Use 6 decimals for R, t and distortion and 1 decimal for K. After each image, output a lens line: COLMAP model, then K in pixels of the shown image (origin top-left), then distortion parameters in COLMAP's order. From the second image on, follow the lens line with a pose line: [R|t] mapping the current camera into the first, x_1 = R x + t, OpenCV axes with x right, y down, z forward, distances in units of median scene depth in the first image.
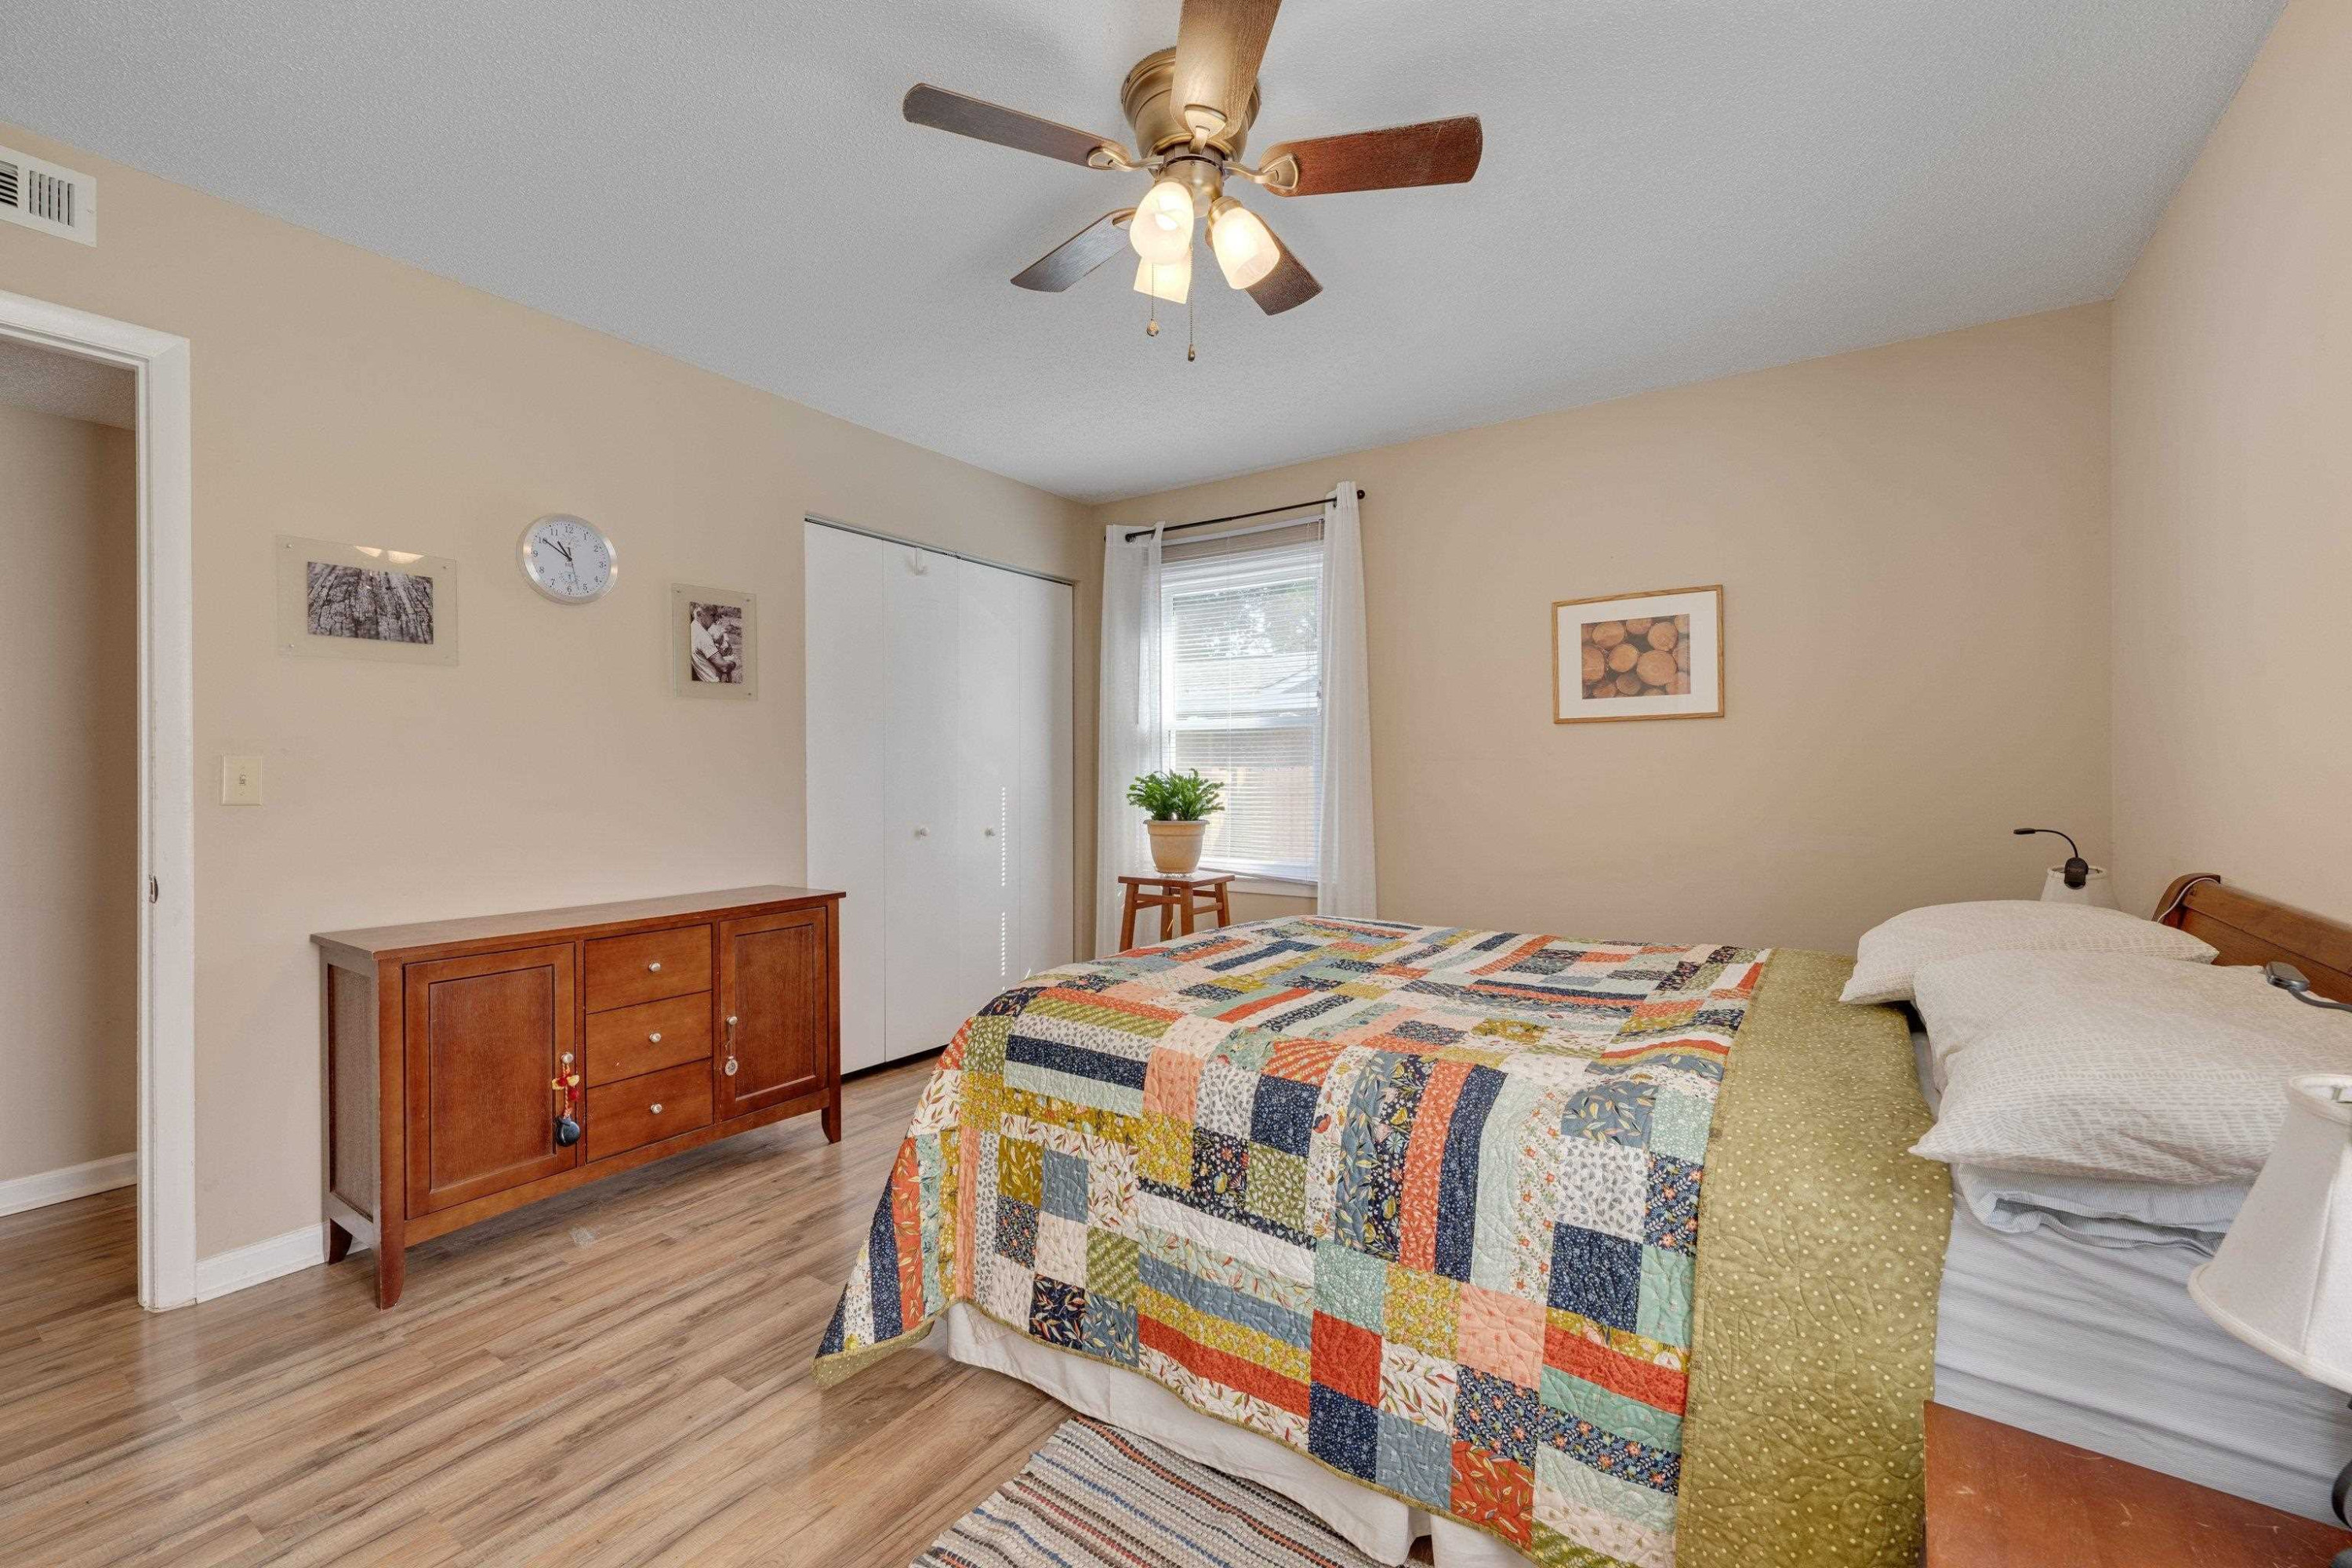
lens RADIAL K [[994.6, 0, 1175.2], [0, 994.6, 780.4], [0, 0, 1]] dist [-0.006095, -0.000573]
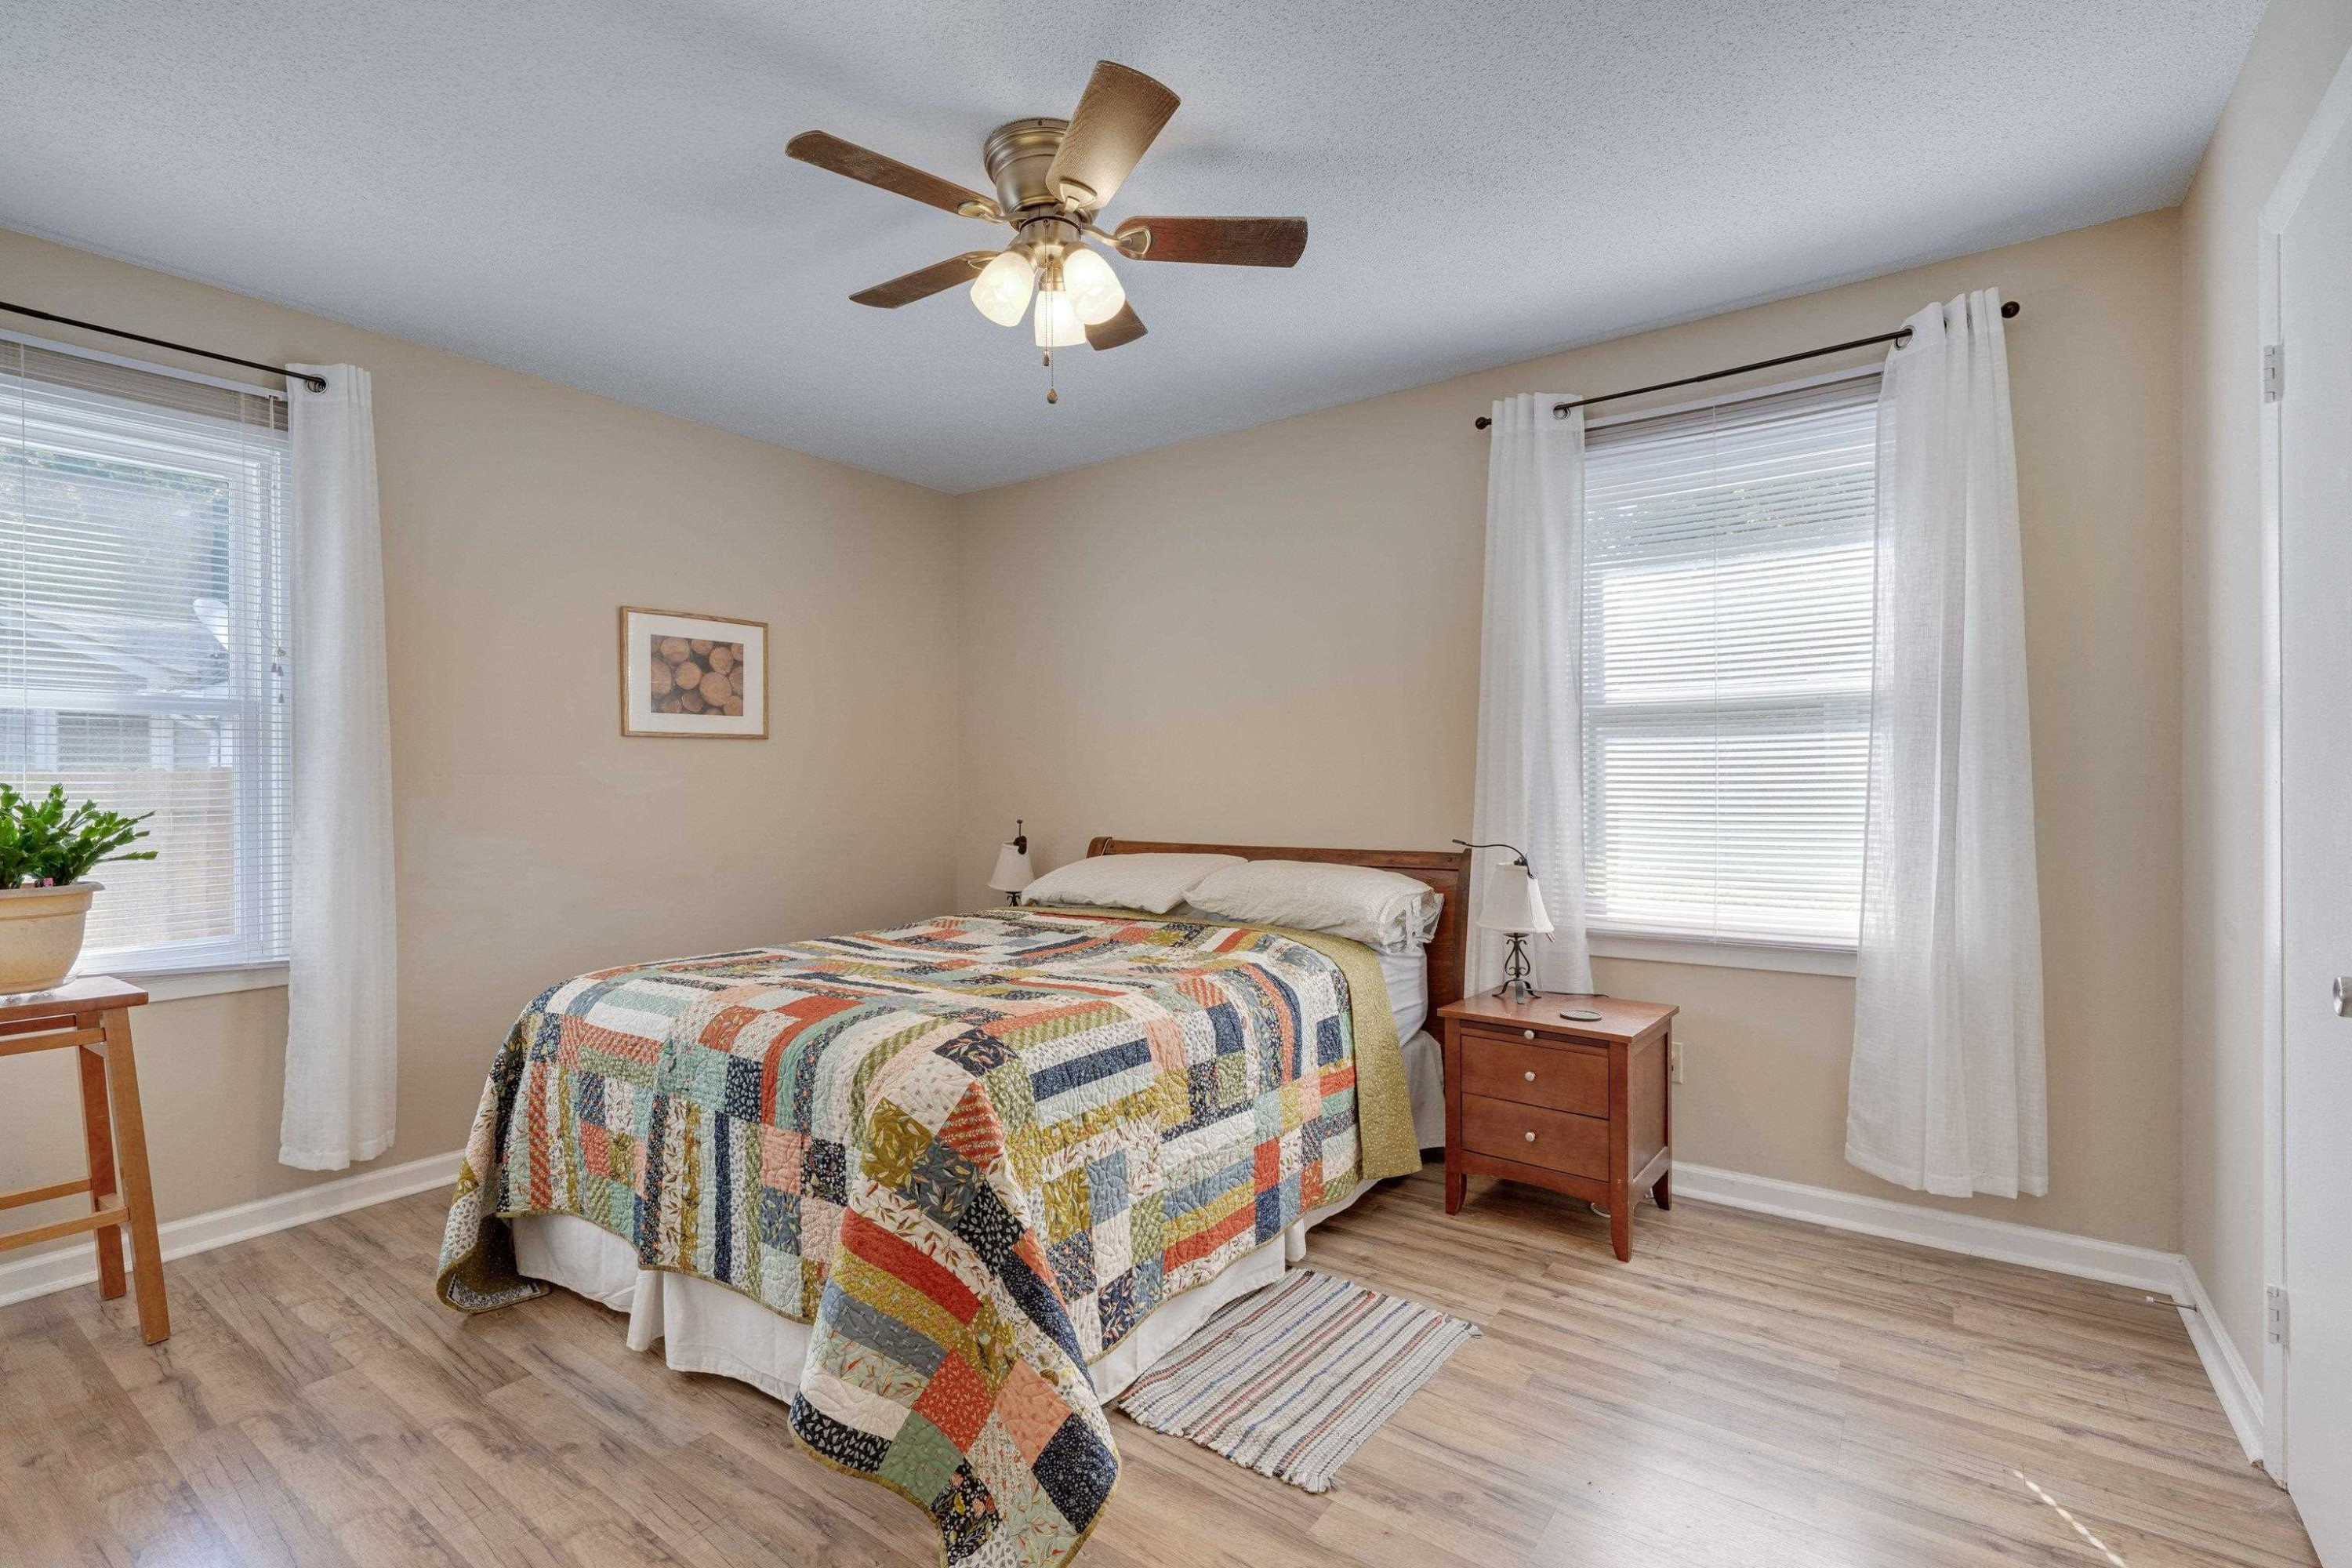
lens RADIAL K [[1107.0, 0, 1177.3], [0, 1107.0, 787.0], [0, 0, 1]] dist [0.002681, -0.000299]
pose [[0.000319, -0.003327, 0.999994, -1.297200], [0.014905, 0.999883, 0.003322, -0.010164], [-0.999889, 0.014904, 0.000369, 0.949437]]
